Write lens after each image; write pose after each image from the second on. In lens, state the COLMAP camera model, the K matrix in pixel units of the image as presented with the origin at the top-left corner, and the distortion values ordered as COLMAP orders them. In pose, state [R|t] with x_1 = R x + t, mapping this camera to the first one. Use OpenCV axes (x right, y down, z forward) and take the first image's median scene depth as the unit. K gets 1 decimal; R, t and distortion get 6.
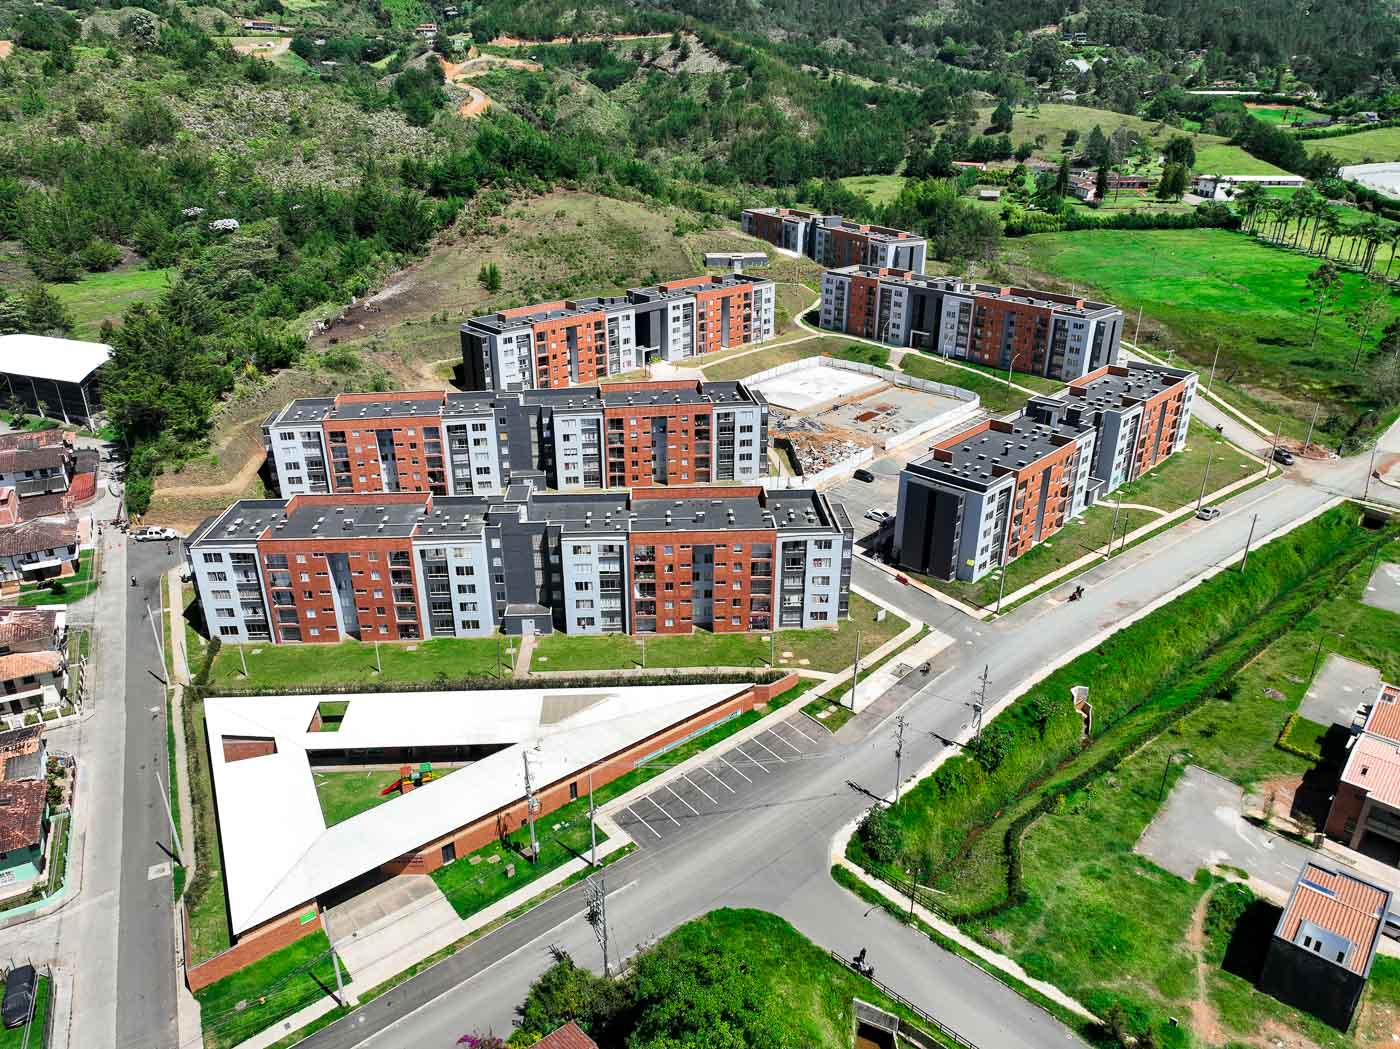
lens RADIAL K [[976.0, 0, 700.0], [0, 976.0, 524.5], [0, 0, 1]] dist [0.000771, 0.004815]
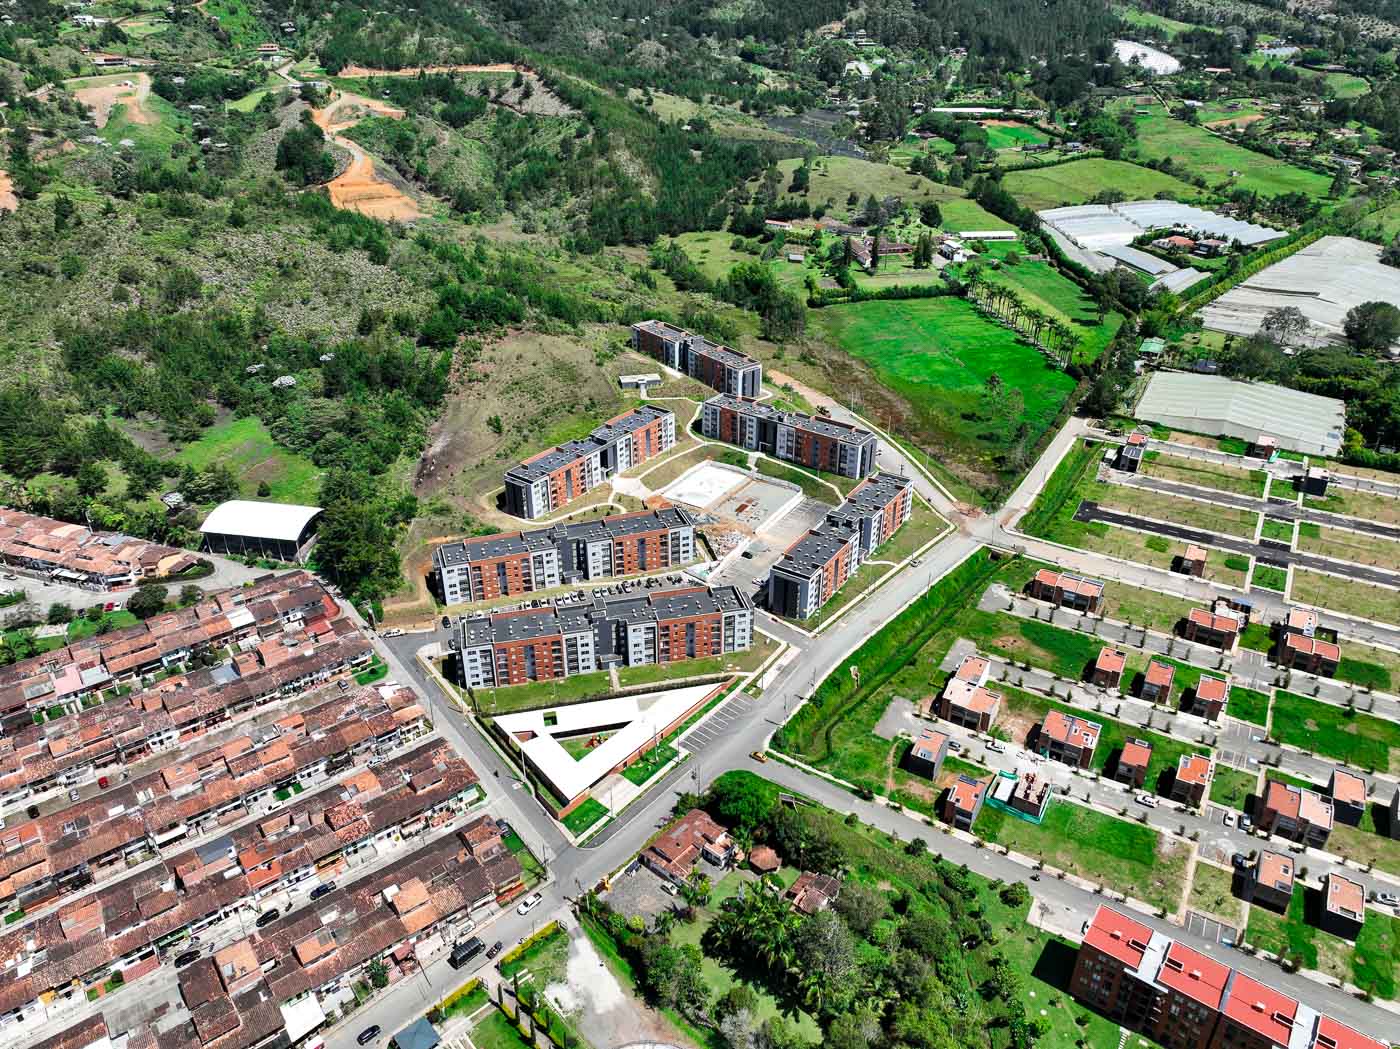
lens RADIAL K [[976.0, 0, 700.0], [0, 976.0, 524.5], [0, 0, 1]] dist [0.000771, 0.004815]
pose [[0.982119, -0.089432, 0.165661, -0.235597], [0.076040, 0.993432, 0.085498, -0.283030], [-0.172219, -0.071372, 0.982470, -0.860139]]
